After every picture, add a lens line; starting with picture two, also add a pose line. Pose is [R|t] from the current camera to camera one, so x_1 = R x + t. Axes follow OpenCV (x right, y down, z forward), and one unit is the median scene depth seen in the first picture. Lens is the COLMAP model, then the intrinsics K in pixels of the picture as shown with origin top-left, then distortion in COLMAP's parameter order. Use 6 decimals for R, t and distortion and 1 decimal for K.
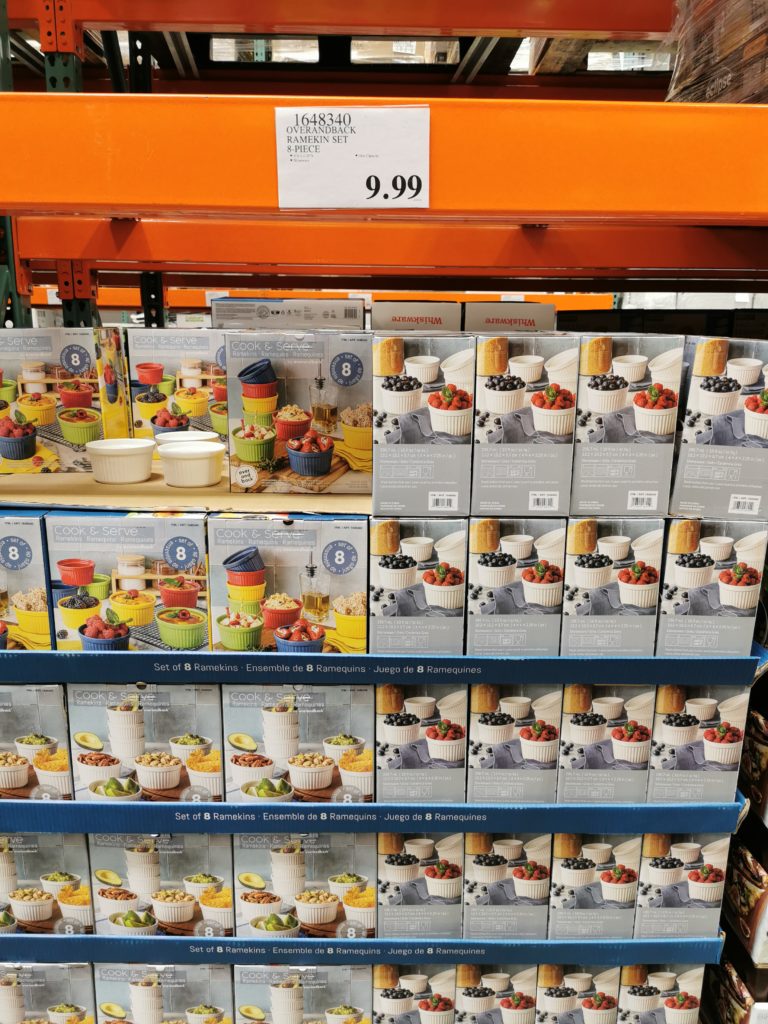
lens RADIAL K [[785.5, 0, 384.0], [0, 785.5, 512.0], [0, 0, 1]] dist [0.015306, 0.002366]
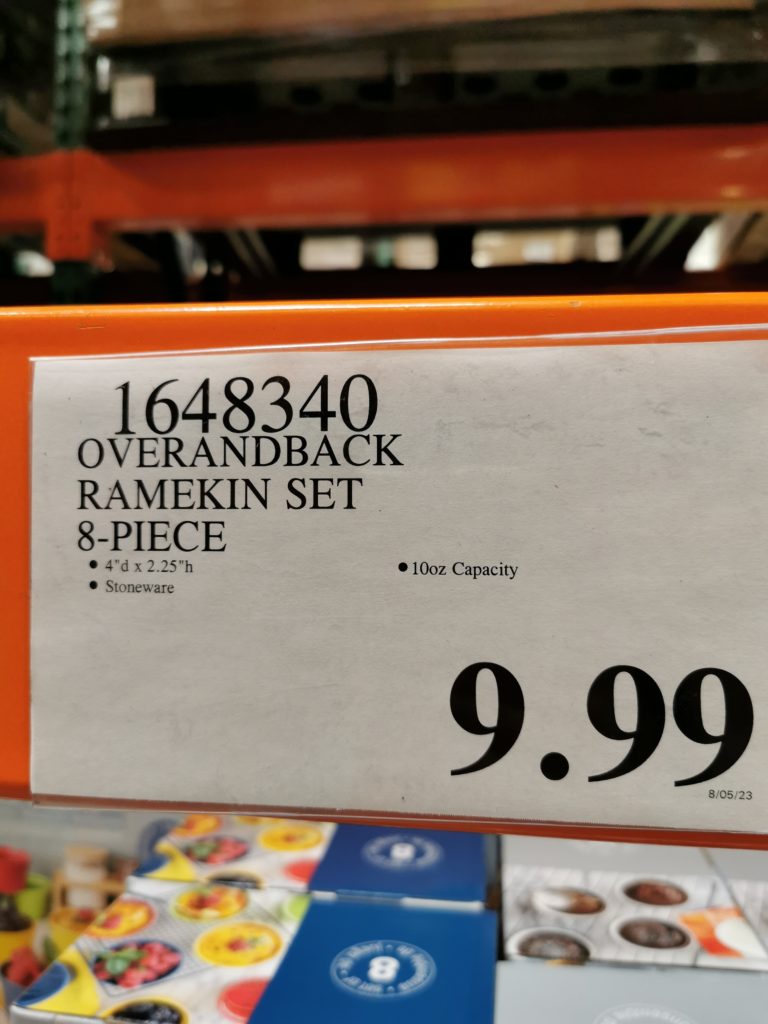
lens RADIAL K [[827.8, 0, 384.0], [0, 827.8, 512.0], [0, 0, 1]] dist [0.002134, -0.000420]
pose [[0.987419, 0.003481, -0.158086, -0.005627], [-0.040051, 0.972662, -0.228747, -0.337347], [0.152968, 0.232201, 0.960564, 0.642437]]
